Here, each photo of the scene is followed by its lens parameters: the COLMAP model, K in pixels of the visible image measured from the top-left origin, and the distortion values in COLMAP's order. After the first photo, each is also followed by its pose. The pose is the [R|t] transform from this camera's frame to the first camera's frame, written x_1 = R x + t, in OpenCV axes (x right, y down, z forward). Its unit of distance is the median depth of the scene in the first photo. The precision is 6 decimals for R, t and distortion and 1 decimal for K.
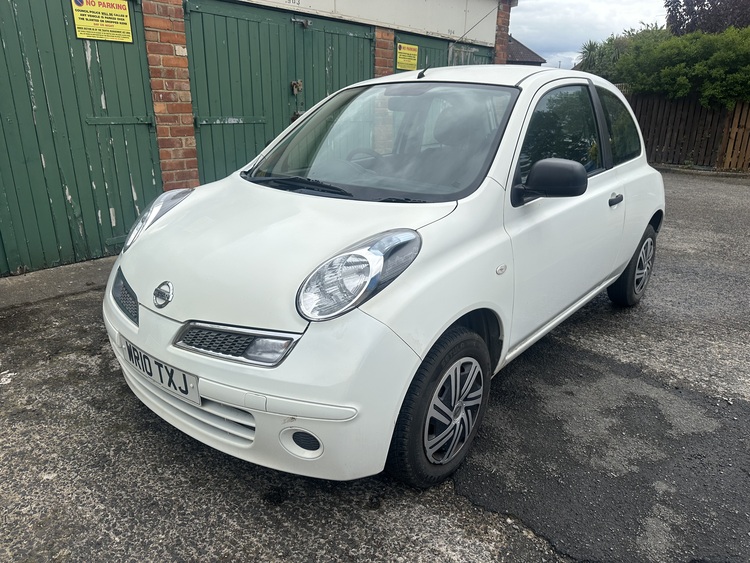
lens RADIAL K [[521.4, 0, 375.0], [0, 521.4, 281.5], [0, 0, 1]] dist [-0.008760, -0.009198]
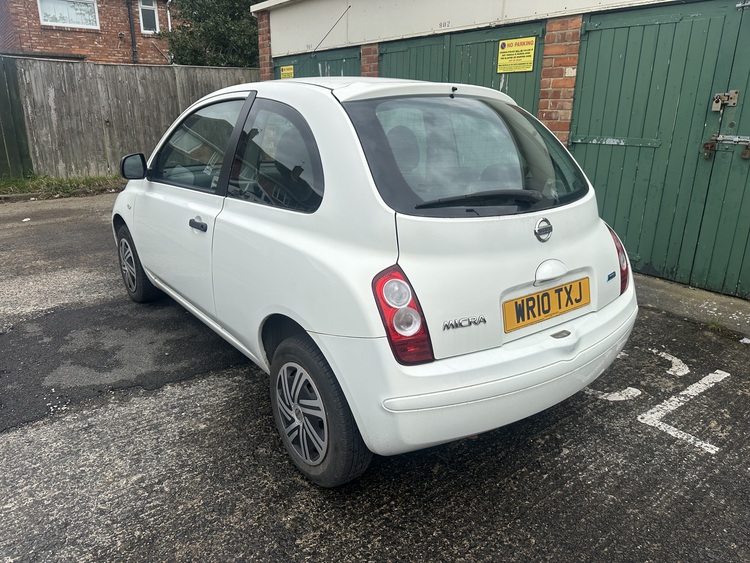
lens RADIAL K [[536.3, 0, 375.0], [0, 536.3, 281.5], [0, 0, 1]] dist [-0.044714, 0.001037]
pose [[-0.203042, 0.268976, -0.941502, 0.835496], [-0.332249, 0.885559, 0.324646, -0.293450], [0.921078, 0.378730, -0.090439, 0.914898]]
